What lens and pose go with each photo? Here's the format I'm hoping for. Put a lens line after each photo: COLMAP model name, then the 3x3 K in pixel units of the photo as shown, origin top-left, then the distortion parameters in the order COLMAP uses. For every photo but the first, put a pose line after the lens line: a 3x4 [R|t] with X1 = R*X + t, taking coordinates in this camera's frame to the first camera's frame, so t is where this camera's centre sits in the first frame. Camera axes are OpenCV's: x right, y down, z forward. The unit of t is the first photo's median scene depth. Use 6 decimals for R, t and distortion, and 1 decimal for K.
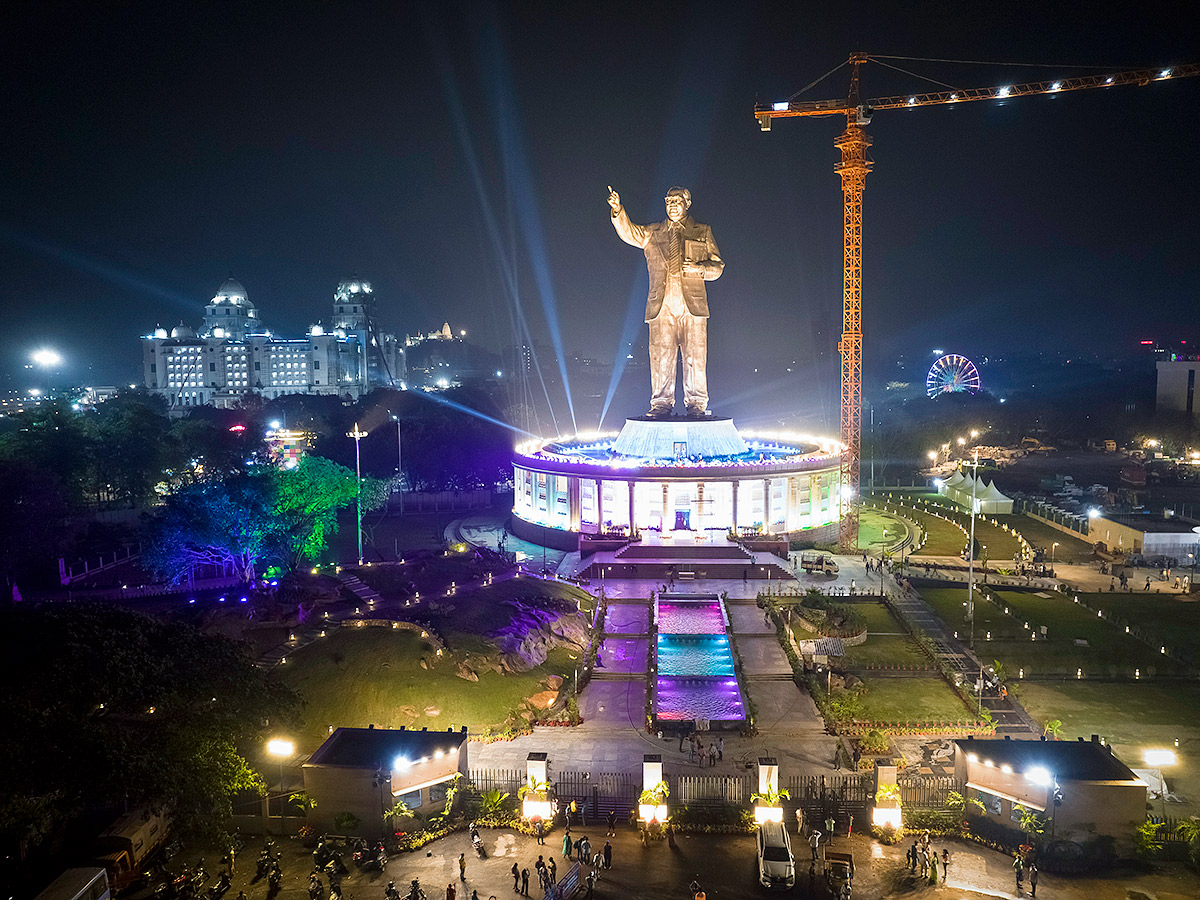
lens RADIAL K [[864.9, 0, 600.0], [0, 864.9, 450.0], [0, 0, 1]] dist [-0.062964, 0.049366]
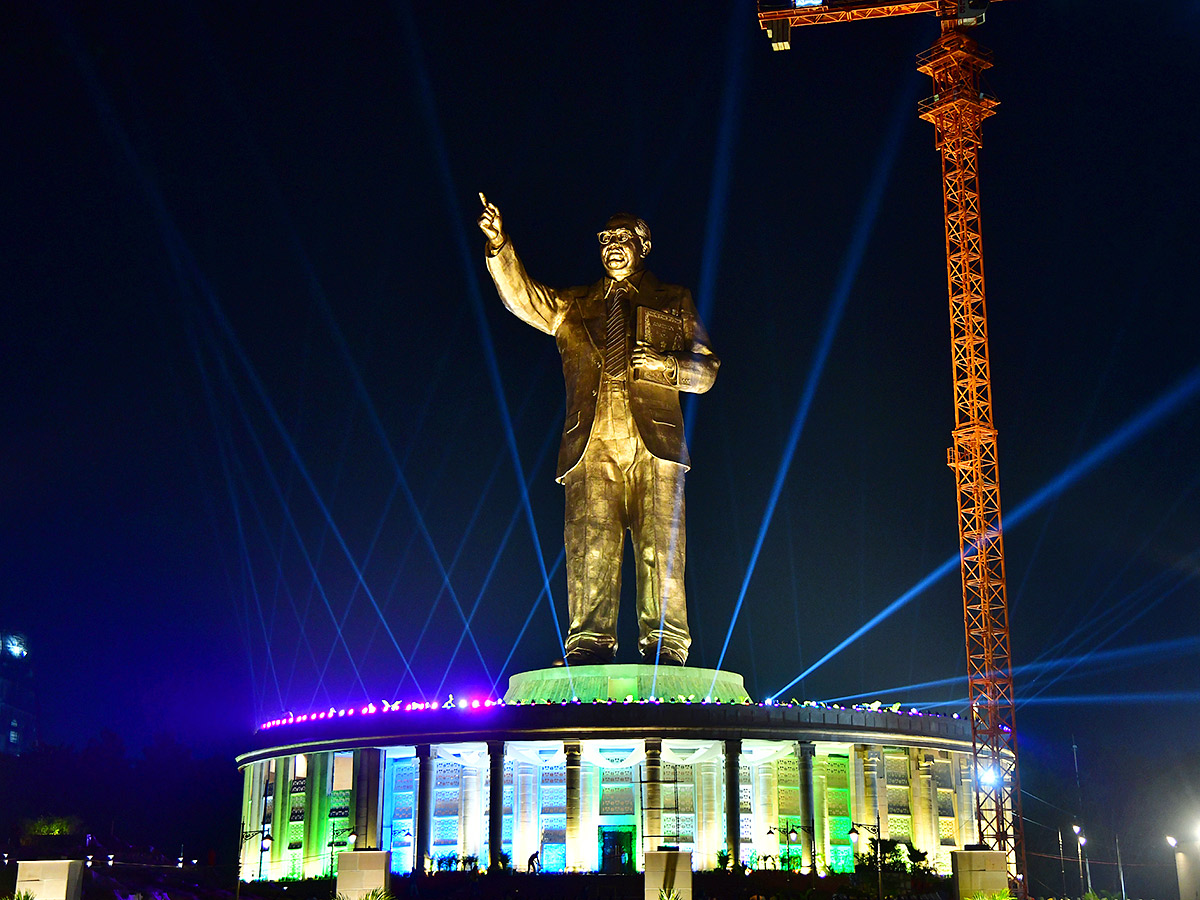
lens RADIAL K [[1824.4, 0, 625.9], [0, 1824.4, 409.6], [0, 0, 1]] dist [0.160142, 0.024400]
pose [[0.999130, 0.016729, 0.038196, 0.052866], [-0.001846, 0.932846, -0.360271, 0.178047], [-0.041658, 0.359887, 0.932065, 0.056995]]
